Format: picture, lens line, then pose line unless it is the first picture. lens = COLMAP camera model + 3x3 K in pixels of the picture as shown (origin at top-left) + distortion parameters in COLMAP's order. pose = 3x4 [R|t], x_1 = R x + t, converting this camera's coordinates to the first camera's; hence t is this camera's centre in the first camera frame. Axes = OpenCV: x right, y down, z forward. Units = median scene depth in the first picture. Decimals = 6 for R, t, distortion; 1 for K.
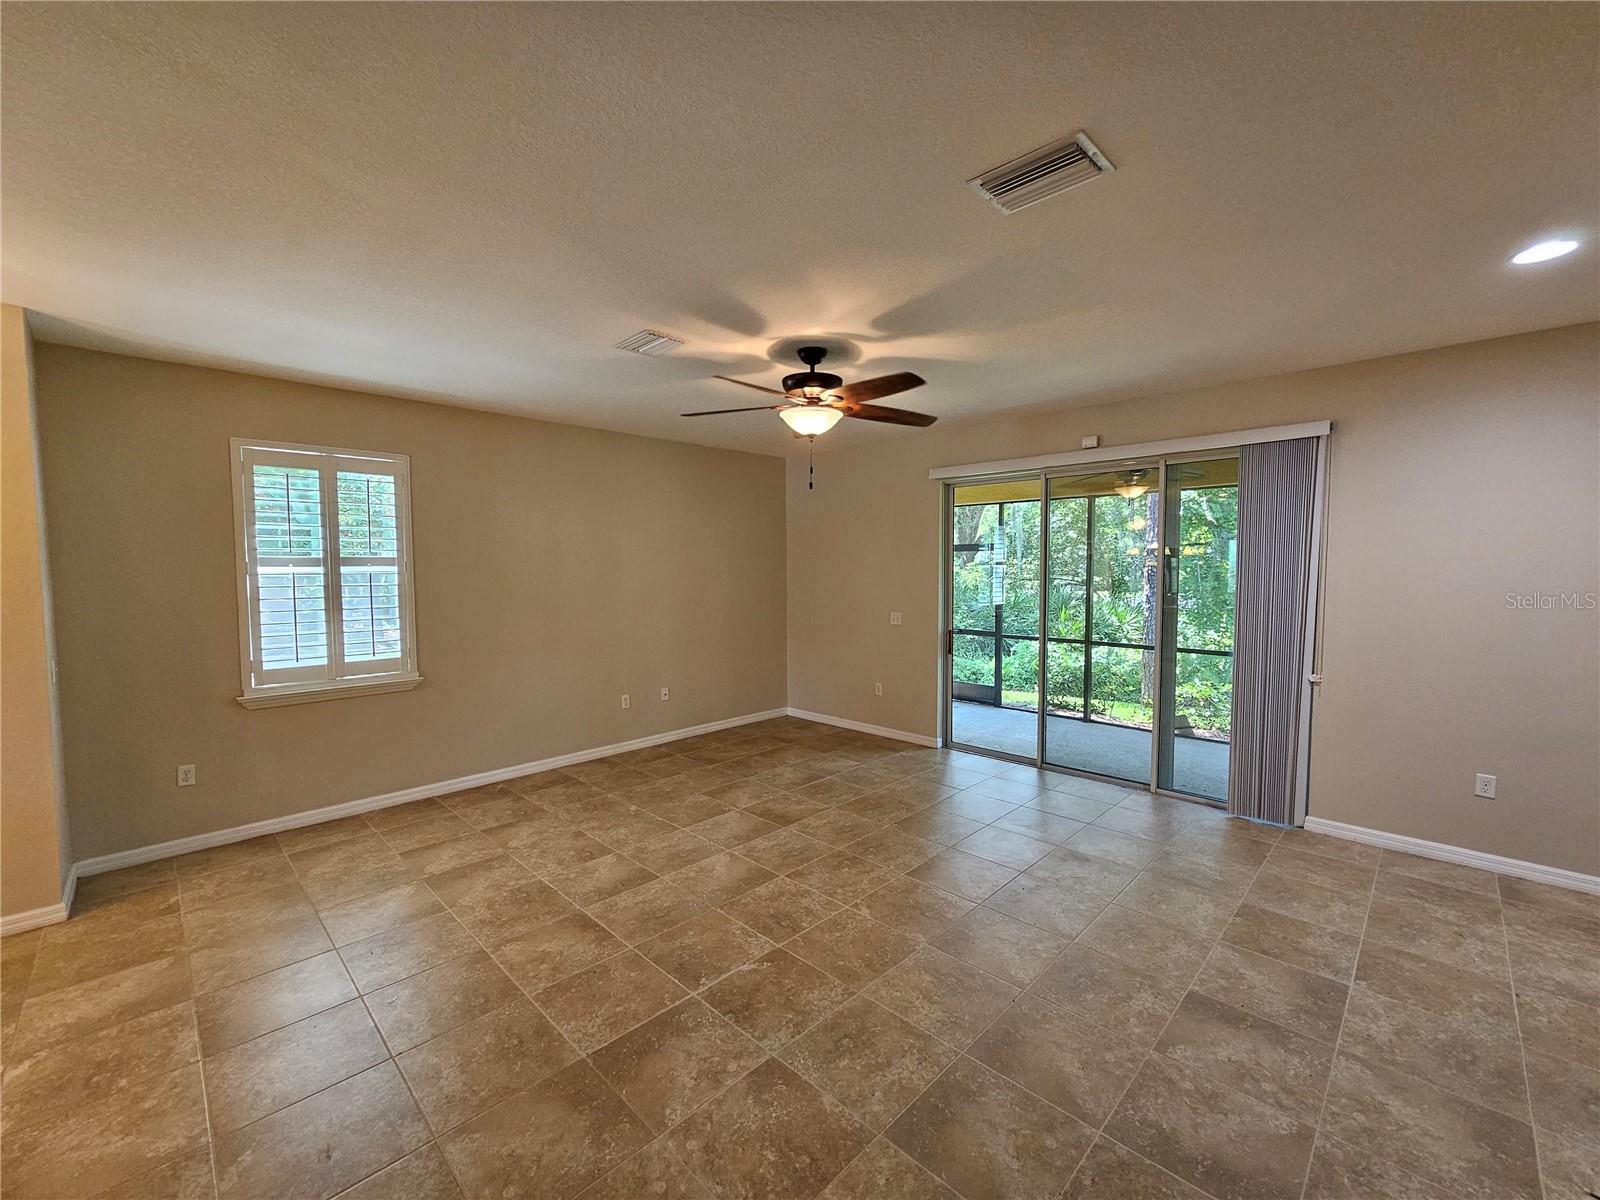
lens RADIAL K [[659.6, 0, 812.3], [0, 659.6, 606.9], [0, 0, 1]] dist [-0.006915, 0.001177]
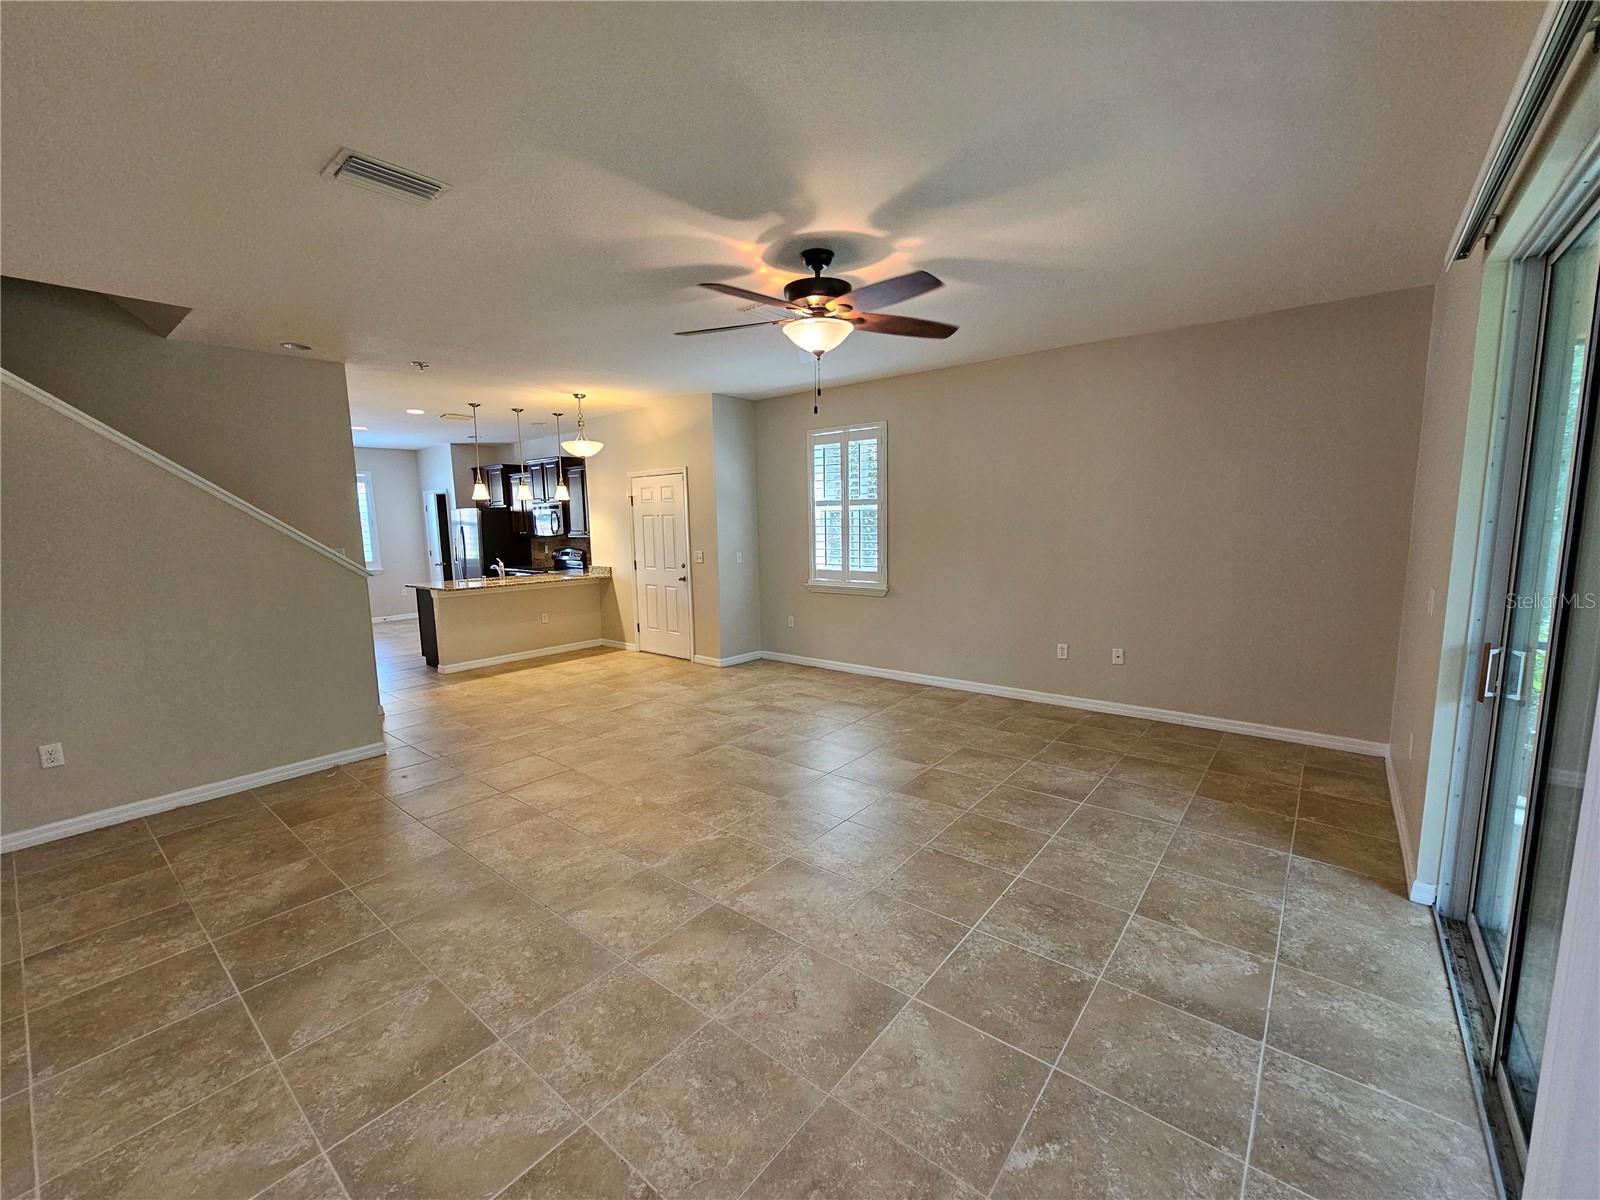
lens RADIAL K [[659.6, 0, 798.0], [0, 659.6, 604.7], [0, 0, 1]] dist [-0.006915, 0.001177]
pose [[0.084271, 0.133892, -0.987406, 0.832928], [-0.044767, 0.990439, 0.130482, -0.031581], [0.995437, 0.033207, 0.089459, 0.807412]]
